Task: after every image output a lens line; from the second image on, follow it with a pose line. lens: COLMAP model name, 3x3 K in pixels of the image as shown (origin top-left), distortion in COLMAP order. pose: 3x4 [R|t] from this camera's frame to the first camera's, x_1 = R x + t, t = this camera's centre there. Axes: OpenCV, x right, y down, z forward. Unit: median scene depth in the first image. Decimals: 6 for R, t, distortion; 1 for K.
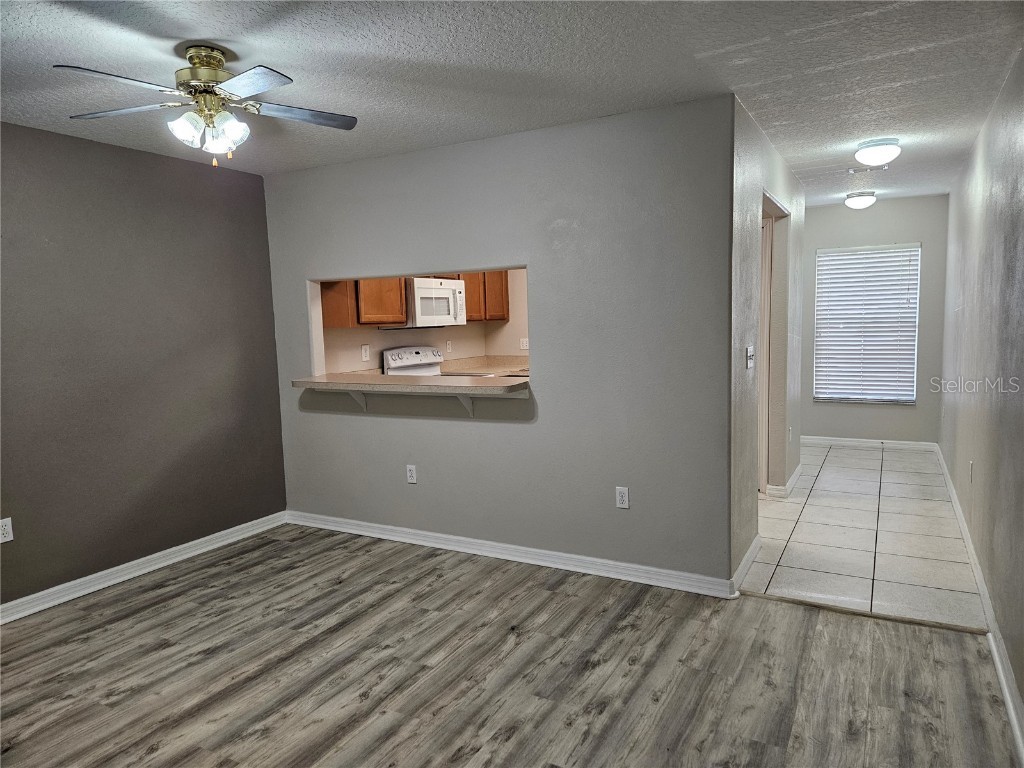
lens RADIAL K [[678.9, 0, 515.0], [0, 678.9, 387.2], [0, 0, 1]] dist [-0.005882, -0.004419]
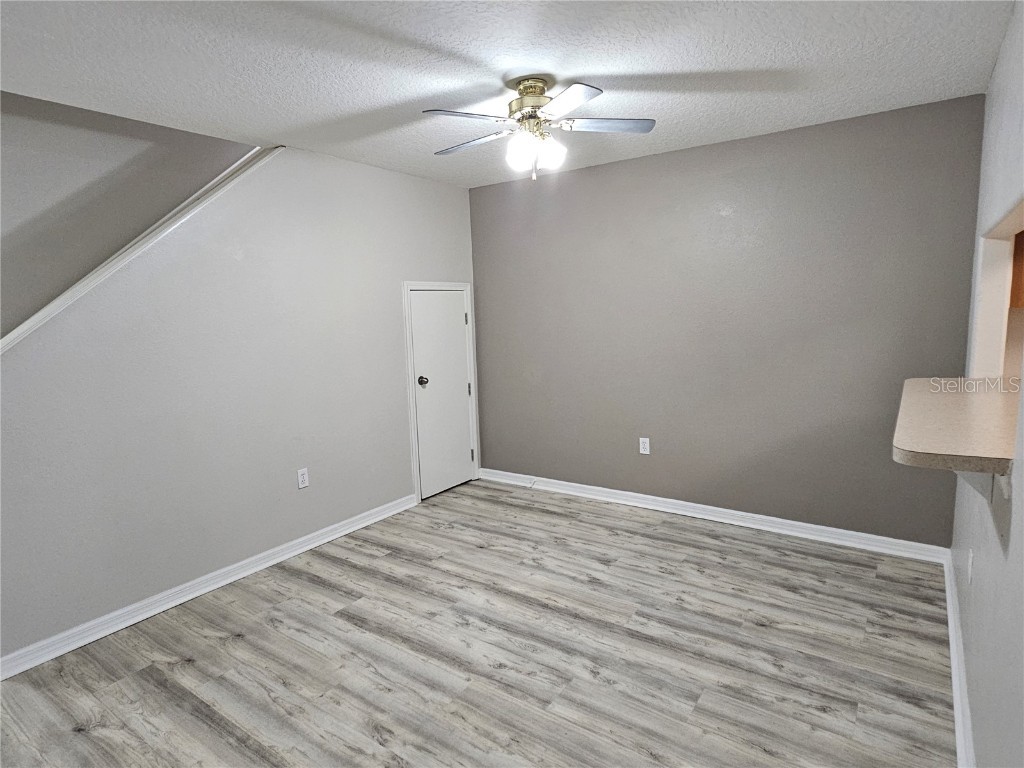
lens RADIAL K [[574.9, 0, 512.8], [0, 574.9, 381.8], [0, 0, 1]] dist [-0.008205, 0.005355]
pose [[-0.122914, 0.160584, -0.979339, 0.462199], [-0.067474, 0.983186, 0.169683, -0.111831], [0.990121, 0.086936, -0.110012, 0.840984]]
